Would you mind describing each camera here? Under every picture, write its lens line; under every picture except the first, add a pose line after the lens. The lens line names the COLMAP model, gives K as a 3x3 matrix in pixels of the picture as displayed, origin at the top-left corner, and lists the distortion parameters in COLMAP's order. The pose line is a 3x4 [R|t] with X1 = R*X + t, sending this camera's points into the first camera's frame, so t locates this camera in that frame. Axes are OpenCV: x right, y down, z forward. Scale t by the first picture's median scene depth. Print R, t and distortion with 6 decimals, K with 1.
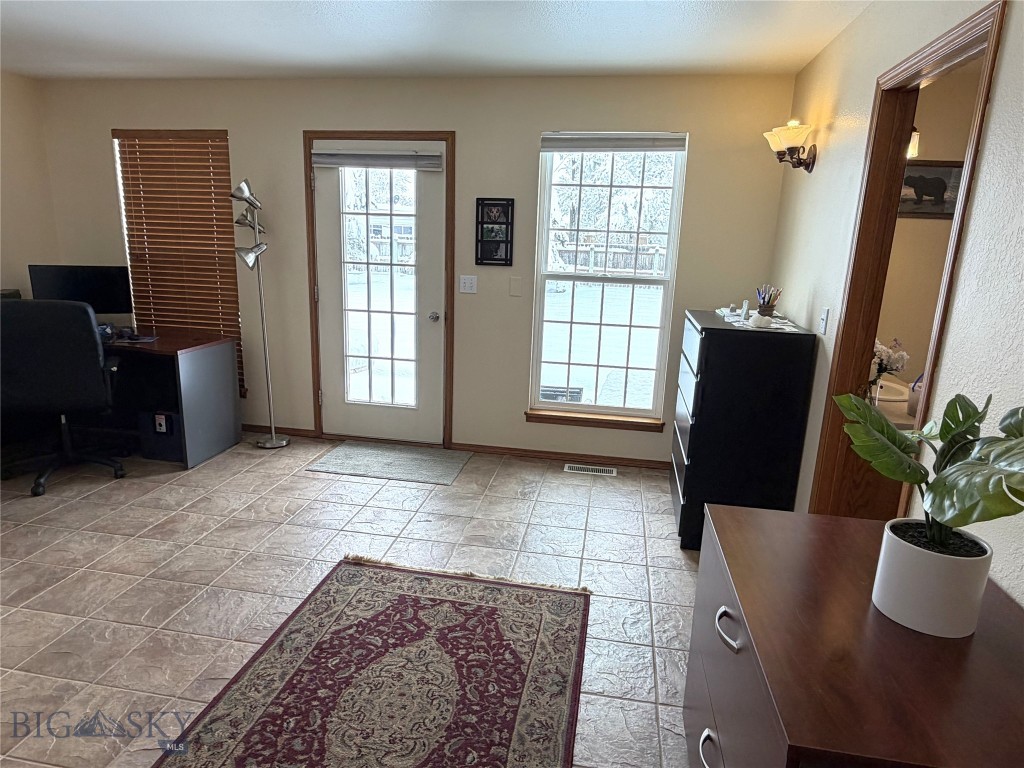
lens RADIAL K [[621.2, 0, 510.6], [0, 621.2, 382.9], [0, 0, 1]] dist [0.005413, -0.003840]
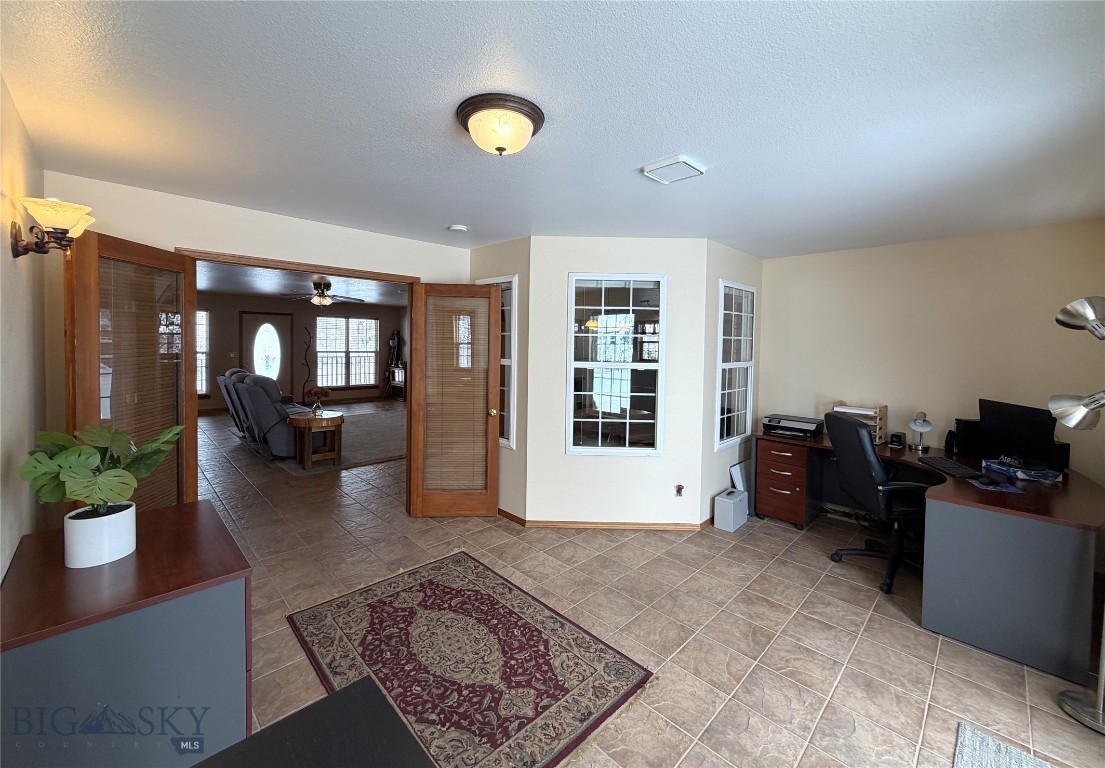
lens RADIAL K [[451.7, 0, 556.0], [0, 451.7, 353.1], [0, 0, 1]] dist [0.001060, 0.000146]
pose [[-0.574338, -0.018449, -0.818411, 0.497217], [-0.222299, 0.965694, 0.134234, -0.326881], [0.787857, 0.259028, -0.558736, 1.310403]]
